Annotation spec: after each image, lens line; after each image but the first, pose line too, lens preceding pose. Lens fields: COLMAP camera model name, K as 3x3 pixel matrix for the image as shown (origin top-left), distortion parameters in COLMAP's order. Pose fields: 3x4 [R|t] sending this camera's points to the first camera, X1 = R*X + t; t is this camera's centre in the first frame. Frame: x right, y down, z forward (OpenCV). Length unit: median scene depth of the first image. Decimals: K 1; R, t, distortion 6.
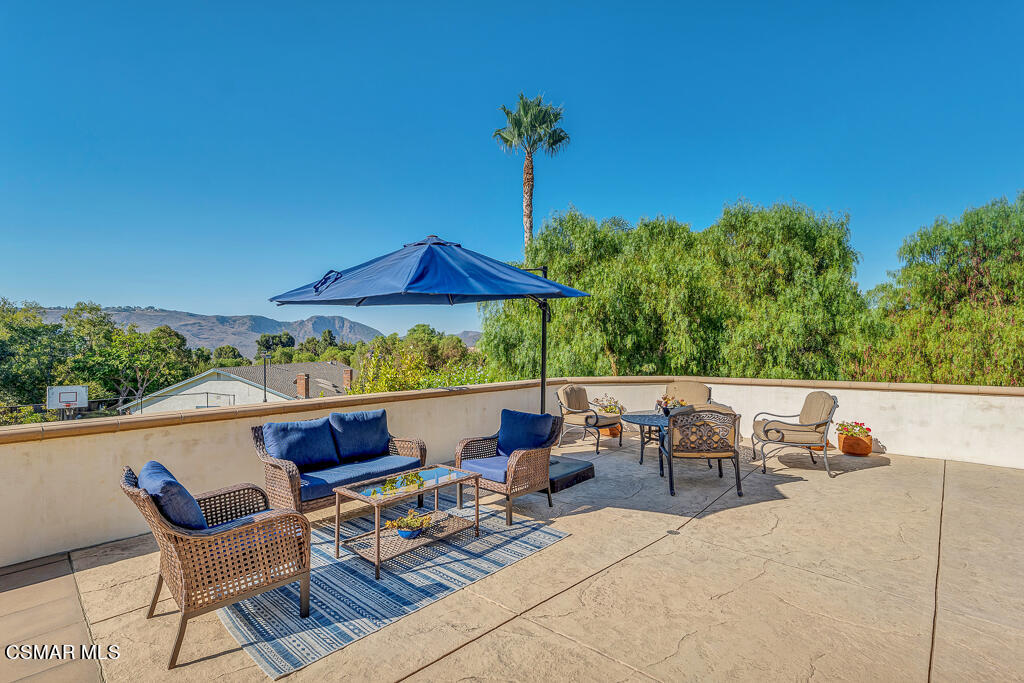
lens RADIAL K [[478.5, 0, 512.0], [0, 478.5, 341.5], [0, 0, 1]] dist [-0.001416, -0.000129]
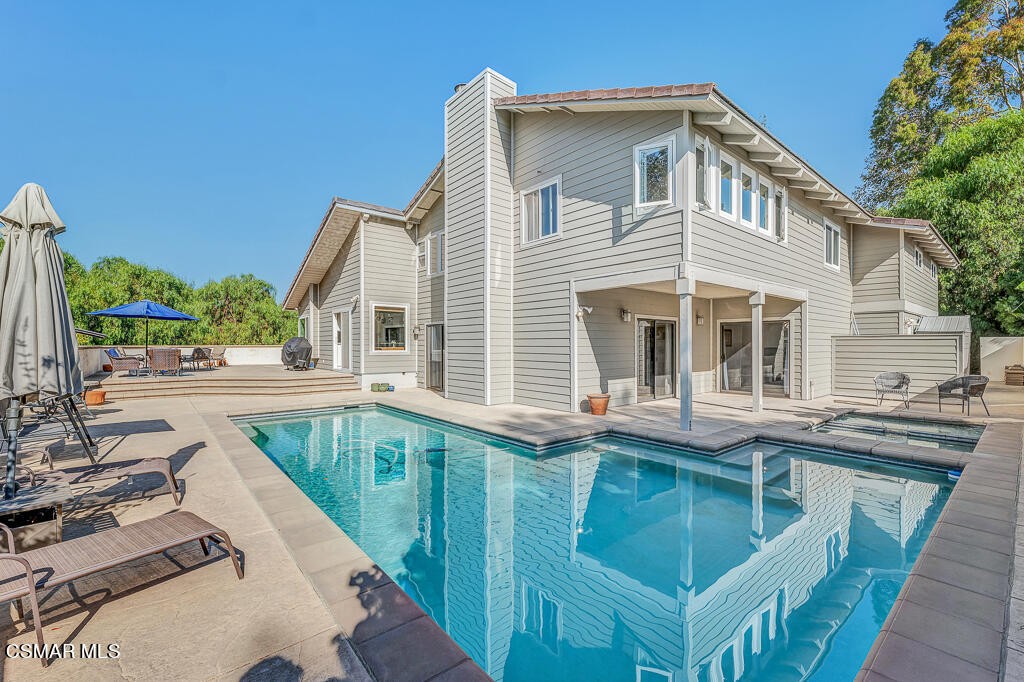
lens RADIAL K [[430.1, 0, 508.9], [0, 430.1, 348.3], [0, 0, 1]] dist [-0.001191, -0.000070]
pose [[0.142006, 0.000304, 0.989866, -0.932163], [-0.014498, 0.999893, 0.001773, 0.033072], [-0.989760, -0.014603, 0.141996, -0.675134]]
